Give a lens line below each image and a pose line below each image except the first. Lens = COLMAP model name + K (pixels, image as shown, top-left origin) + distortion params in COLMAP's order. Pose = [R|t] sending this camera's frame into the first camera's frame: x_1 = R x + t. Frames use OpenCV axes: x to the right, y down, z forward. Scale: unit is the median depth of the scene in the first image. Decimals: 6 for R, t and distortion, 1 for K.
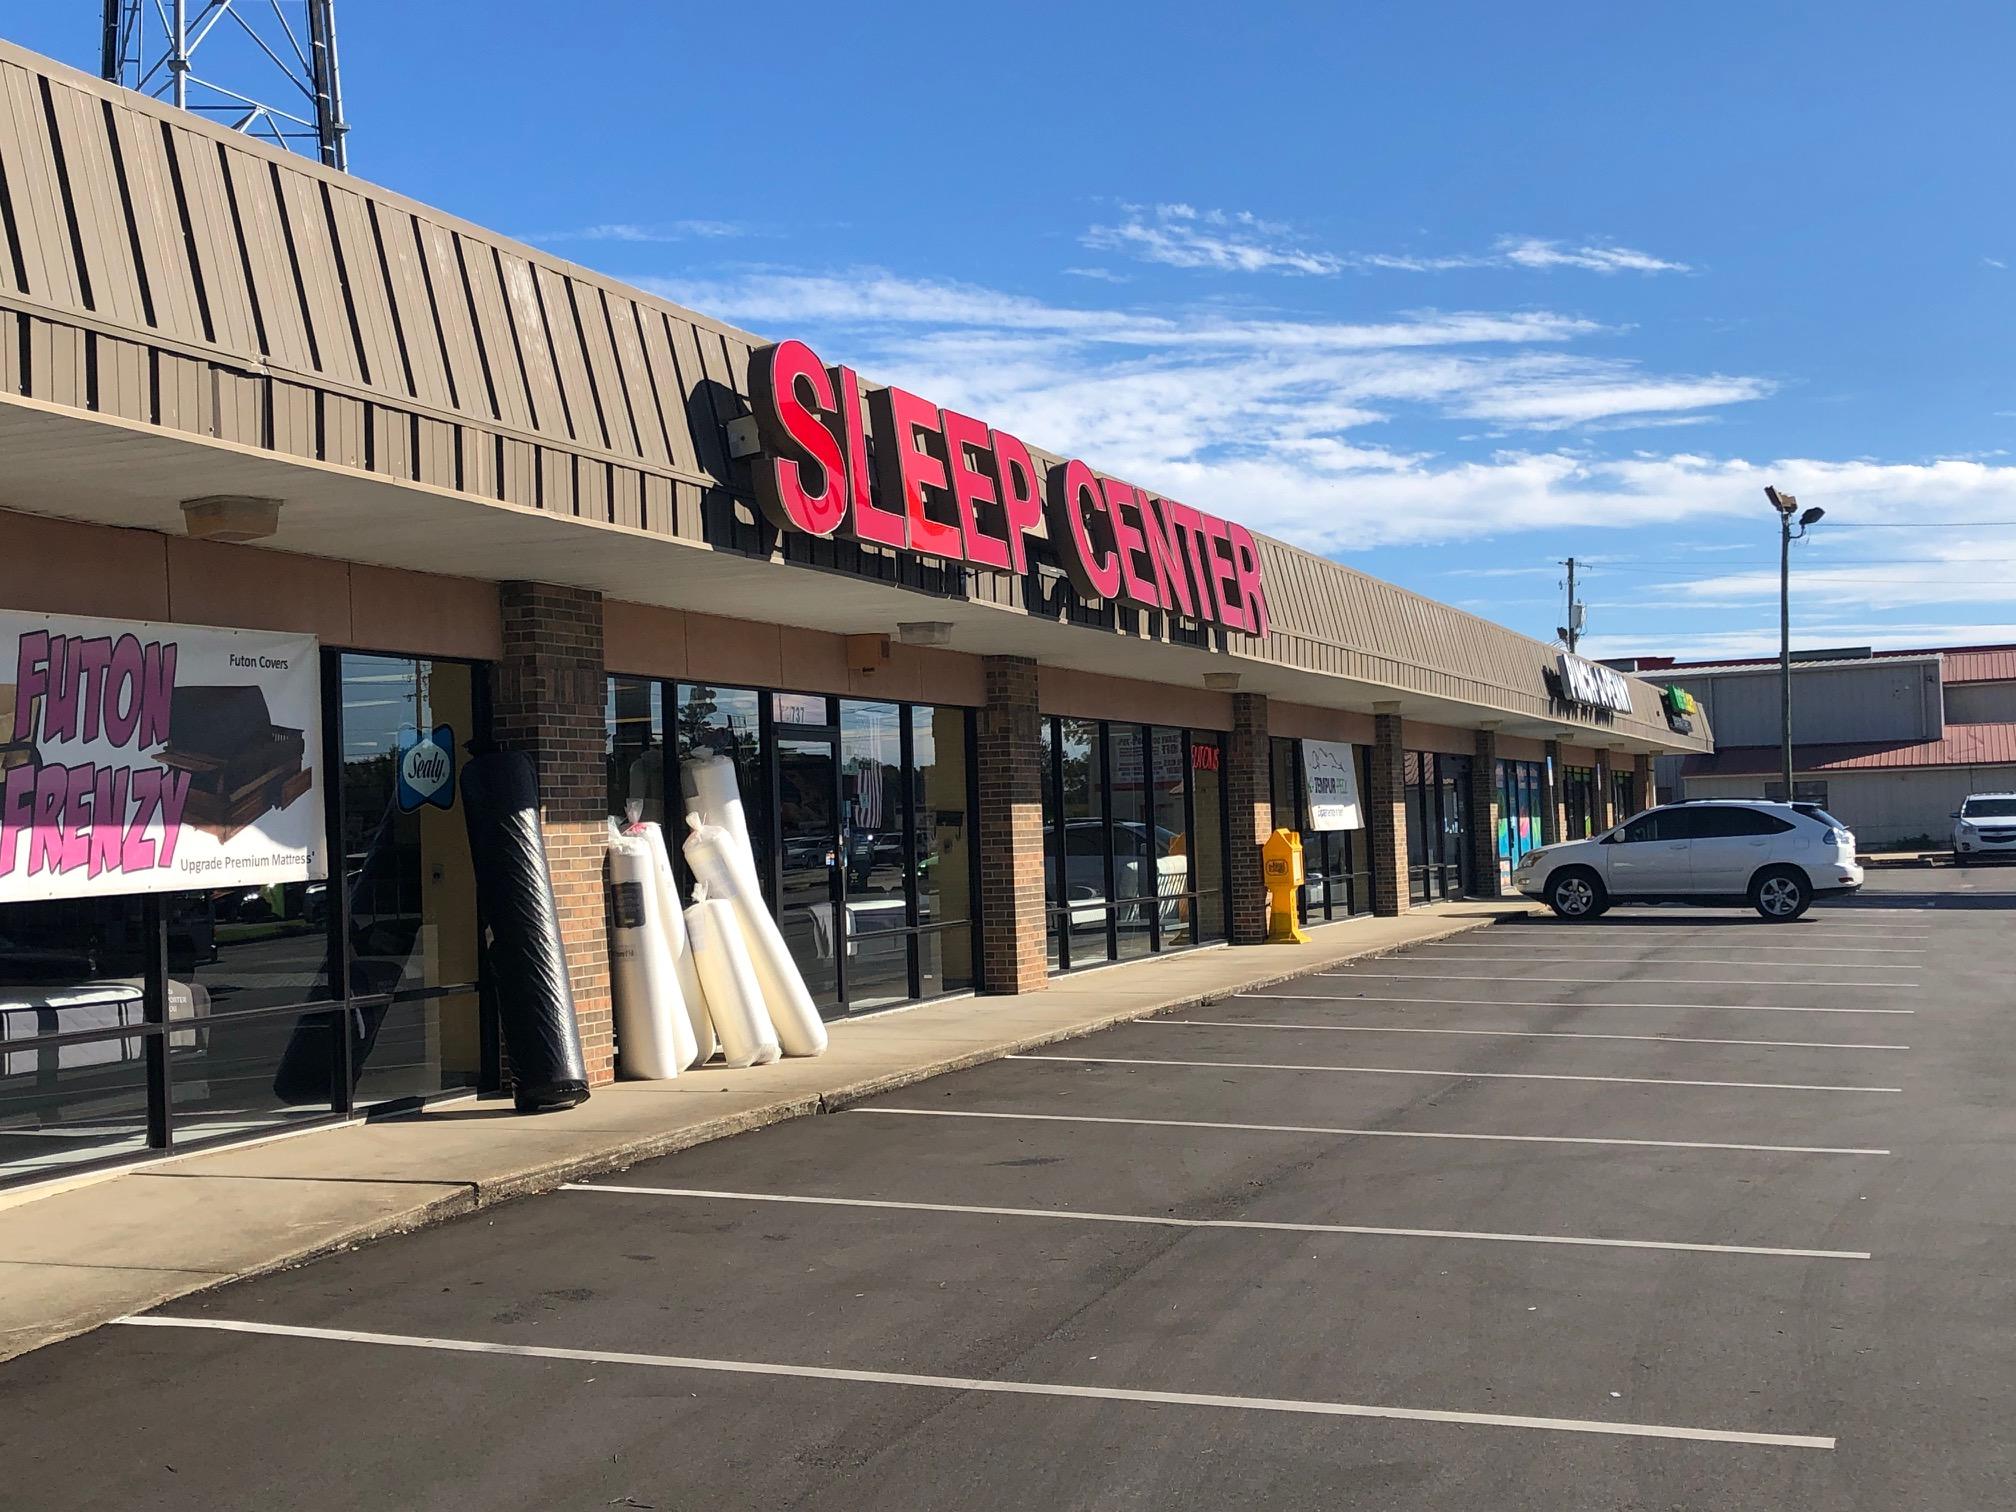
lens RADIAL K [[2424.5, 0, 987.8], [0, 2424.5, 737.9], [0, 0, 1]] dist [0.099753, 0.000000]
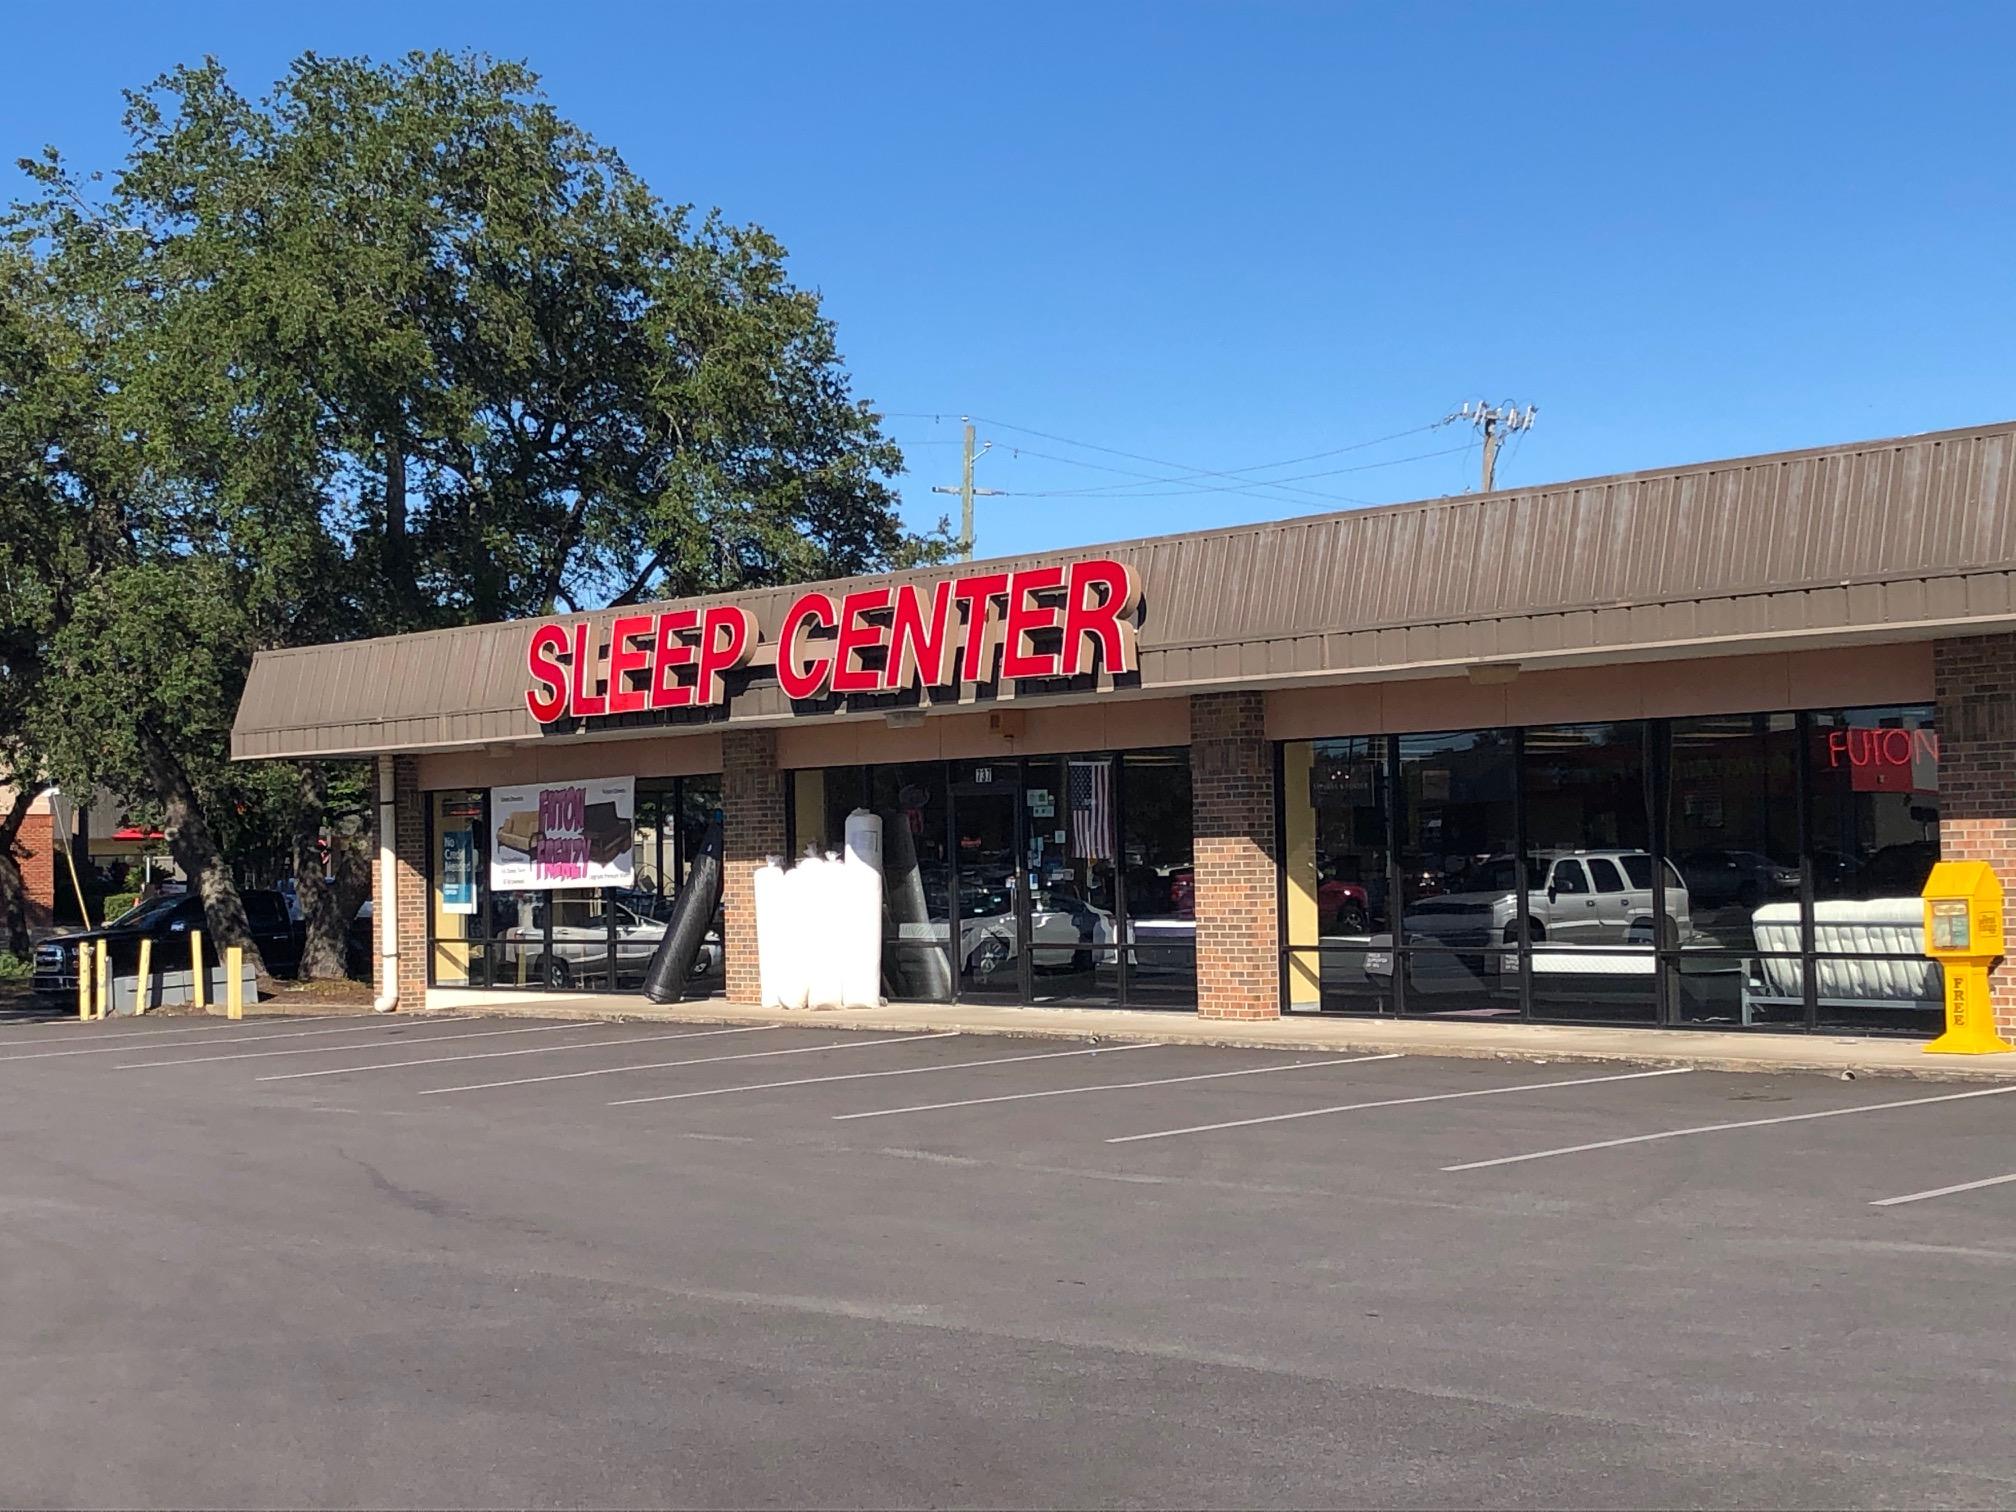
lens RADIAL K [[3360.7, 0, 1012.6], [0, 3360.7, 757.3], [0, 0, 1]] dist [0.038461, 0.000000]
pose [[-0.484453, 0.017470, -0.874643, 2.295690], [0.072148, 0.997192, -0.020044, 0.028315], [0.871837, -0.072814, -0.484353, 2.855545]]
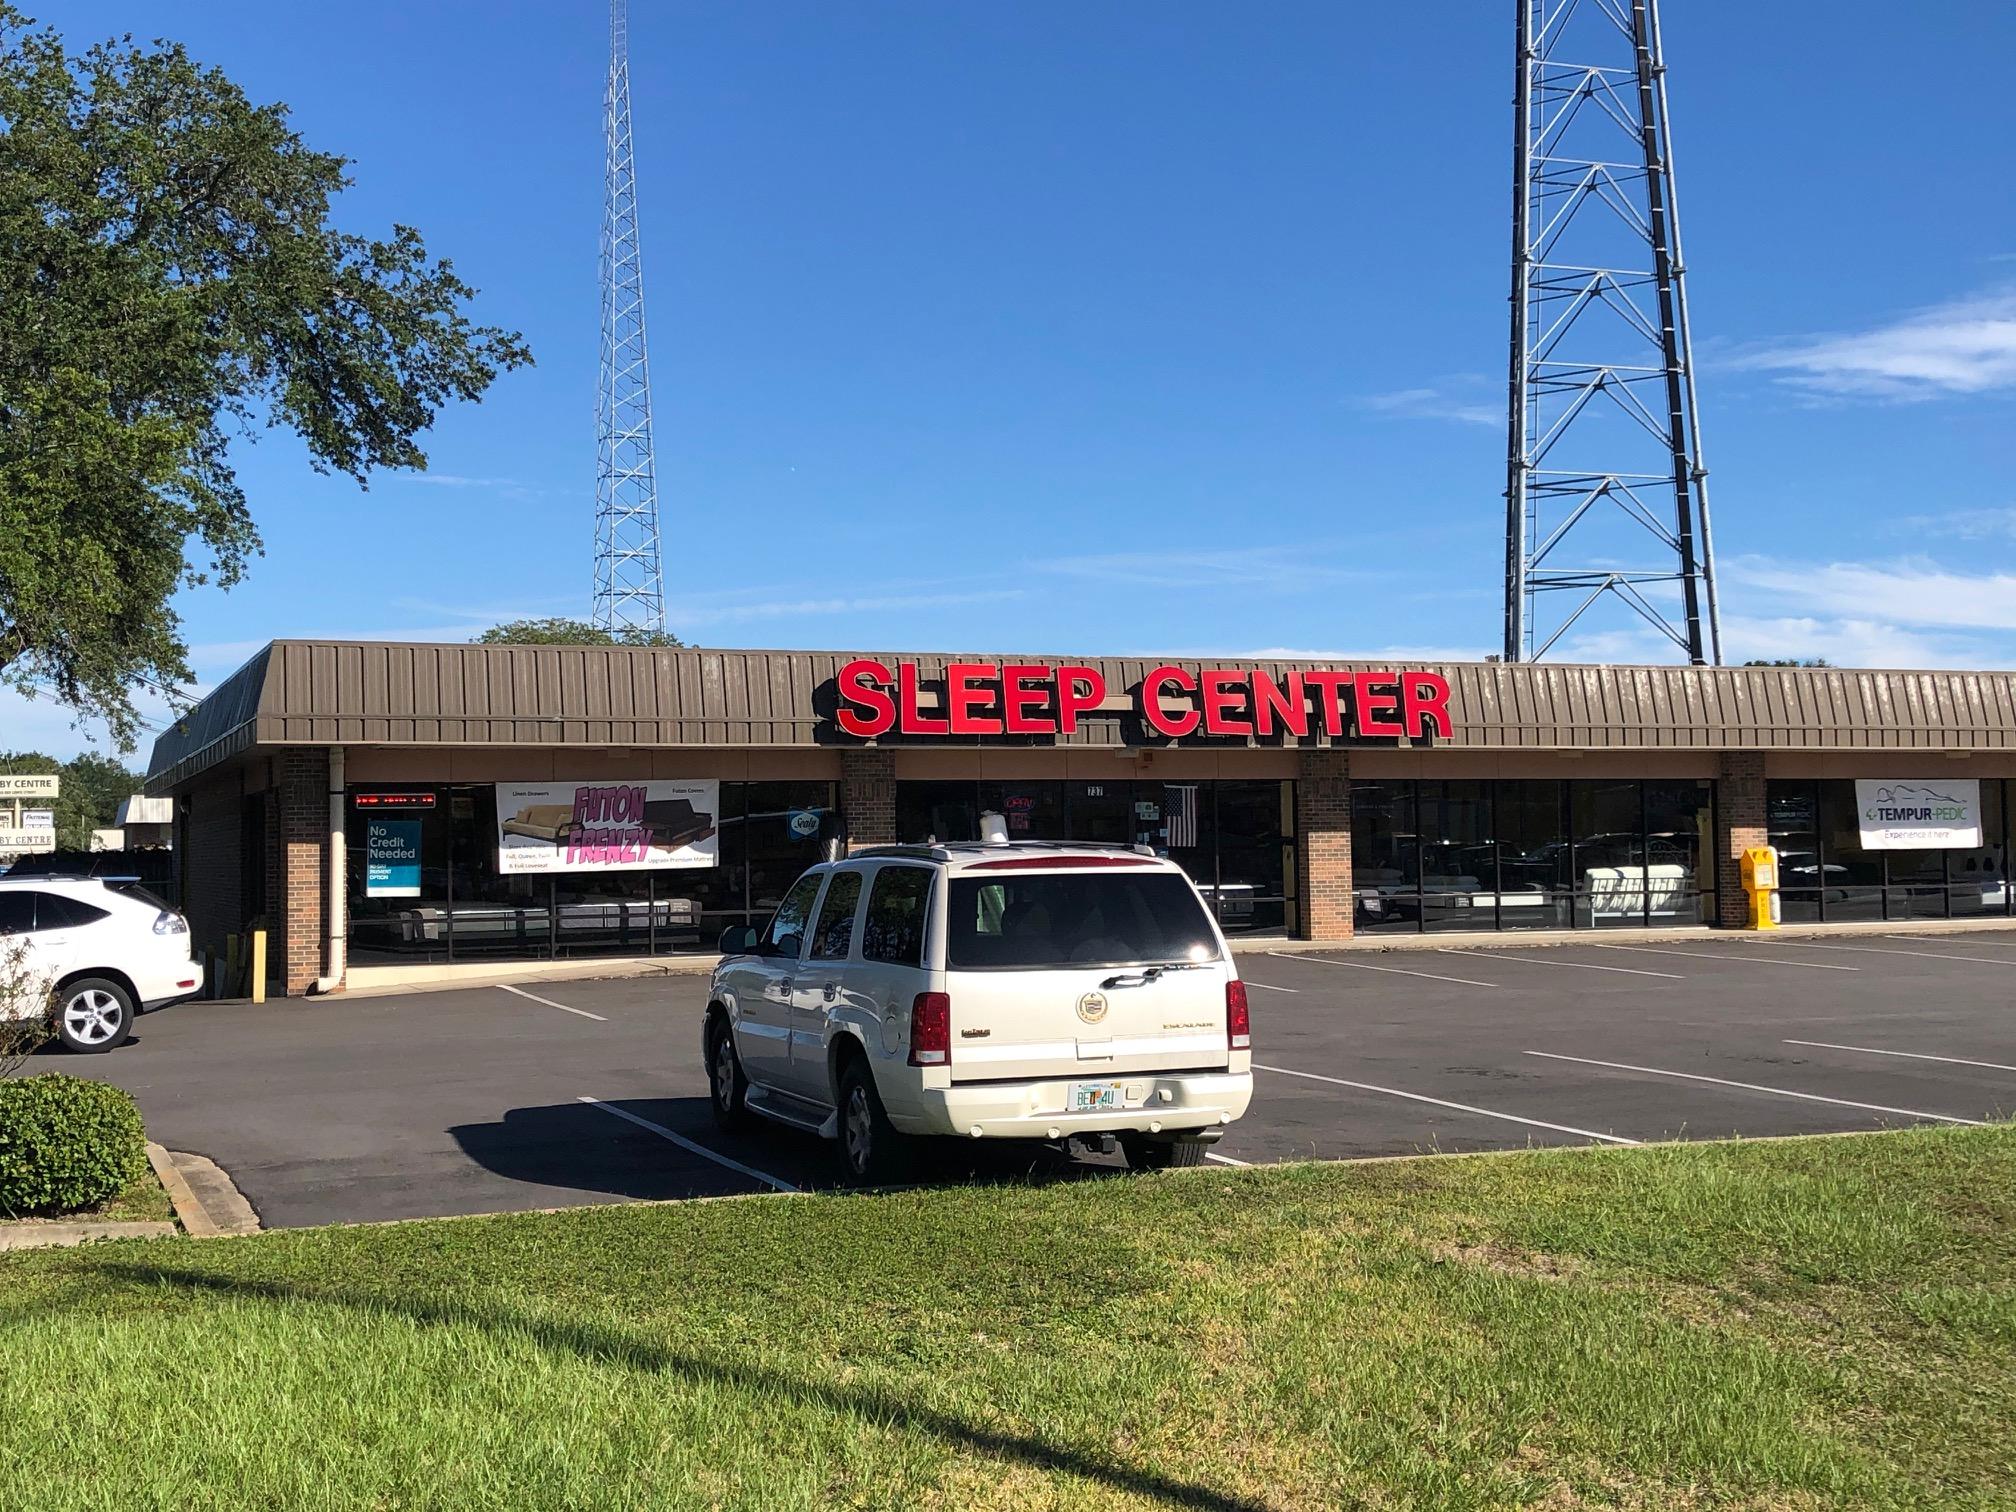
lens RADIAL K [[2424.5, 0, 969.9], [0, 2424.5, 727.7], [0, 0, 1]] dist [0.099753, 0.000000]
pose [[0.684347, -0.010402, -0.729082, 1.989419], [0.019236, 0.999808, 0.003791, -0.107979], [0.728903, -0.016619, 0.684416, -0.702016]]
